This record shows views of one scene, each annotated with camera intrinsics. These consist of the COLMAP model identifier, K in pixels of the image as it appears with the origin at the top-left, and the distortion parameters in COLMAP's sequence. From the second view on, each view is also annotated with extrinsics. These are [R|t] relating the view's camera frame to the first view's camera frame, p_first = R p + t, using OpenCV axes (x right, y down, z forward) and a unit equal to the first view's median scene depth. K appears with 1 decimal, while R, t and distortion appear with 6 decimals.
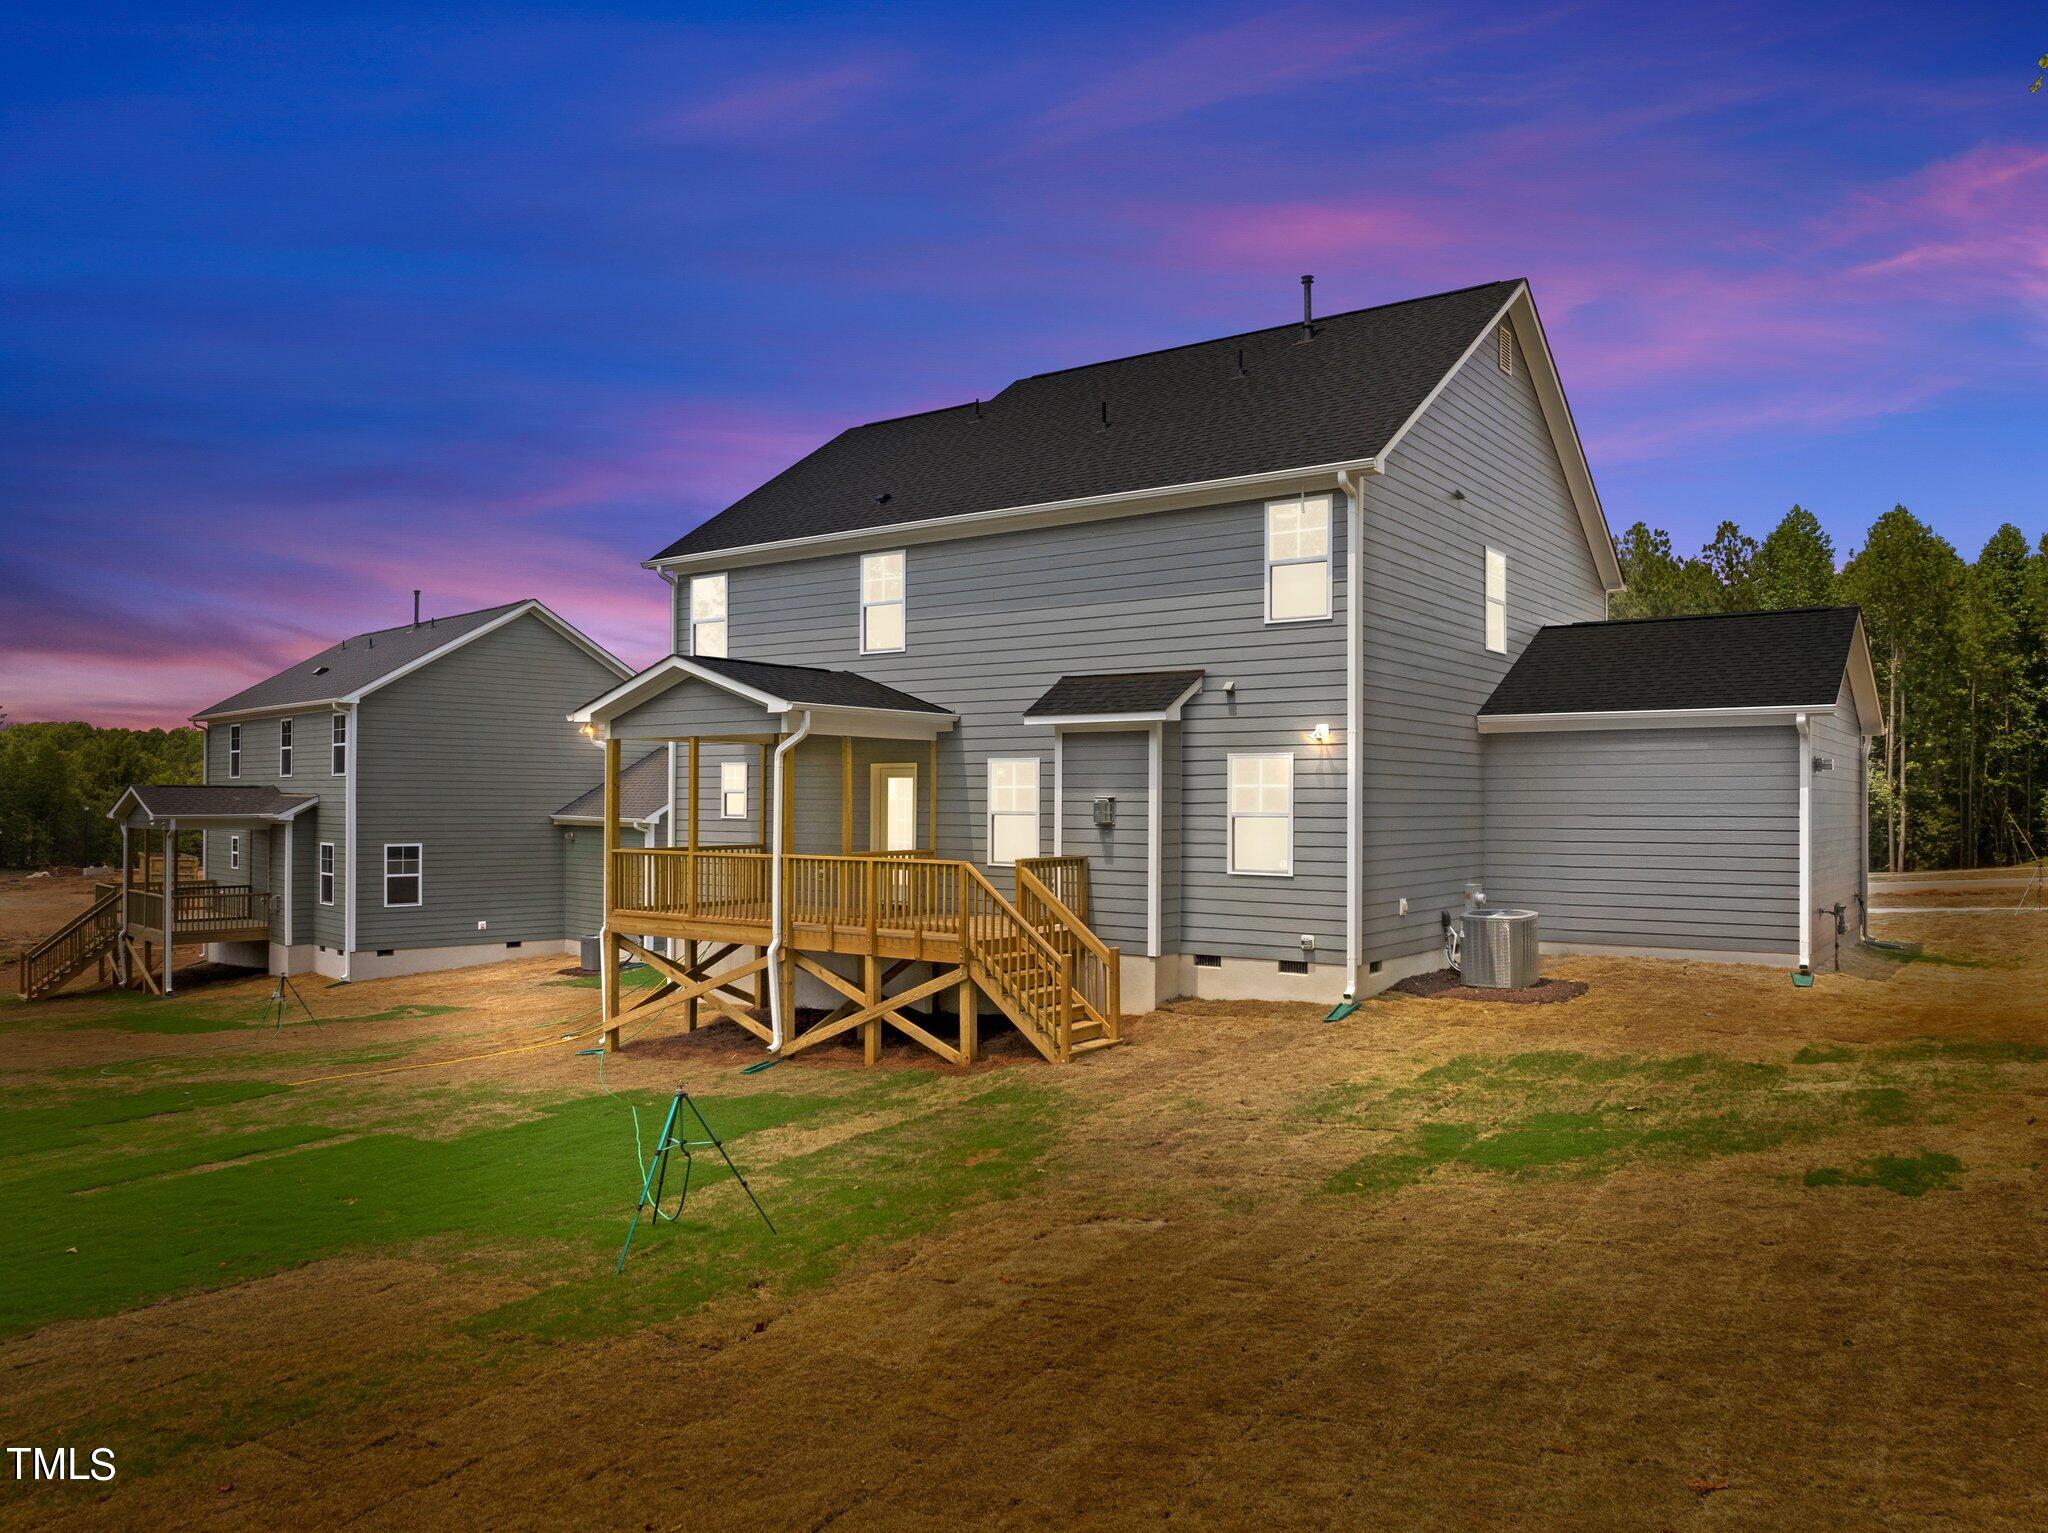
lens RADIAL K [[1447.6, 0, 1025.8], [0, 1447.6, 765.0], [0, 0, 1]] dist [-0.001073, 0.000322]
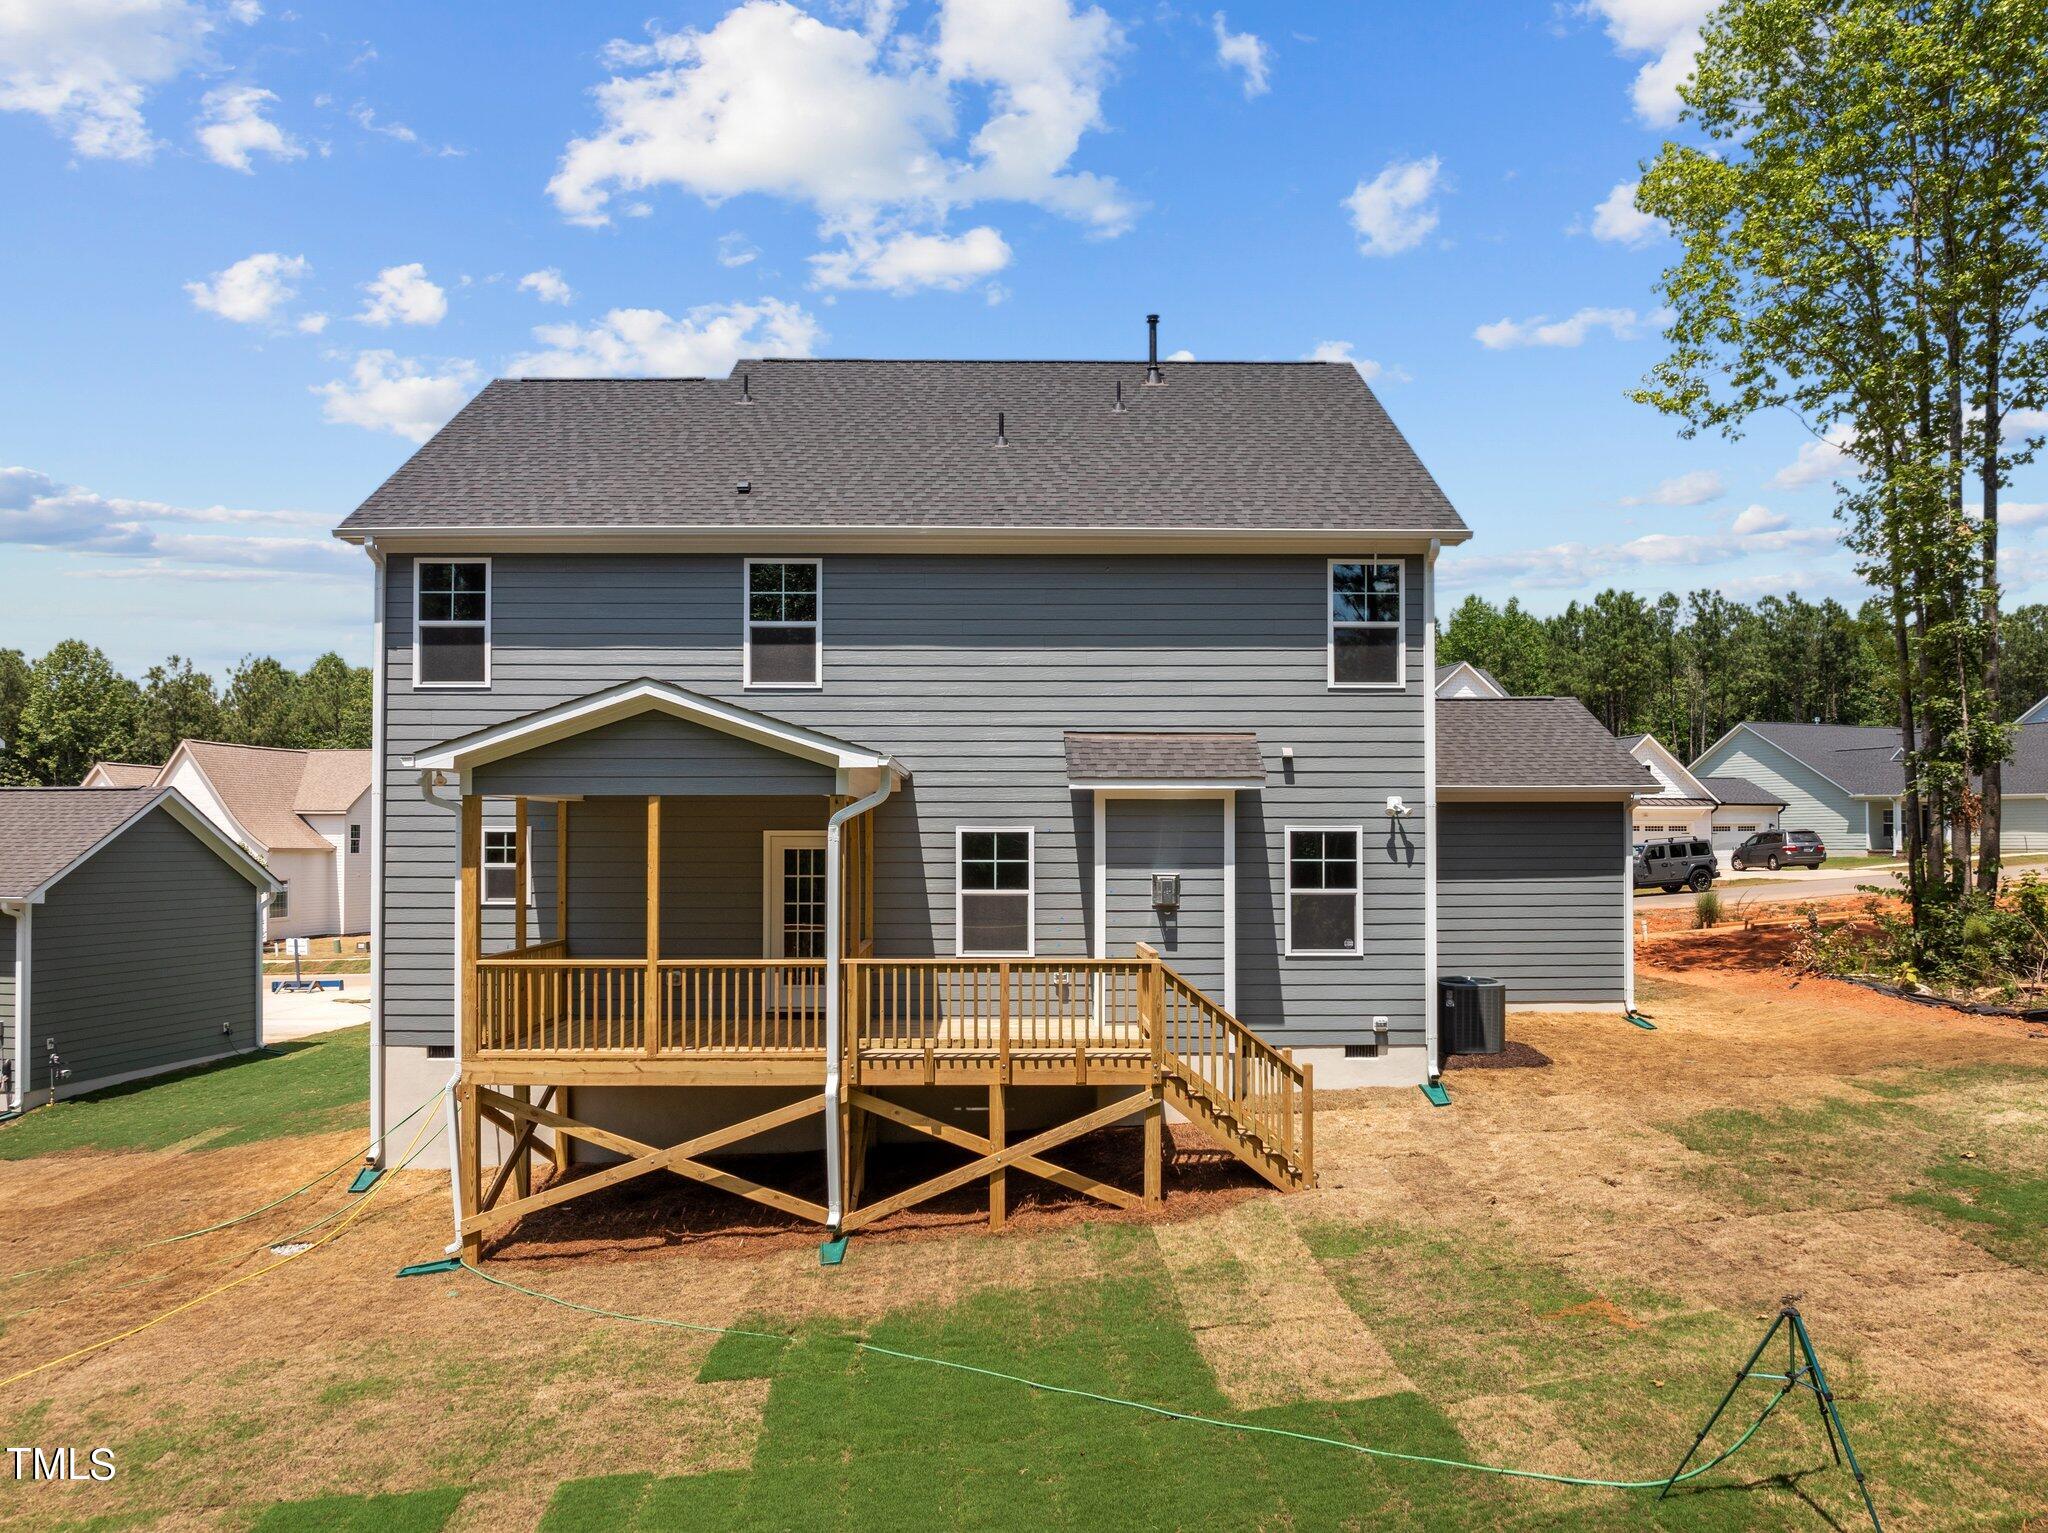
lens RADIAL K [[1491.7, 0, 1023.5], [0, 1491.7, 780.1], [0, 0, 1]] dist [-0.013116, -0.001771]
pose [[0.806222, 0.019301, 0.591298, -0.559228], [-0.010560, 0.999778, -0.018236, -0.017861], [-0.591519, 0.008458, 0.806247, 0.331509]]
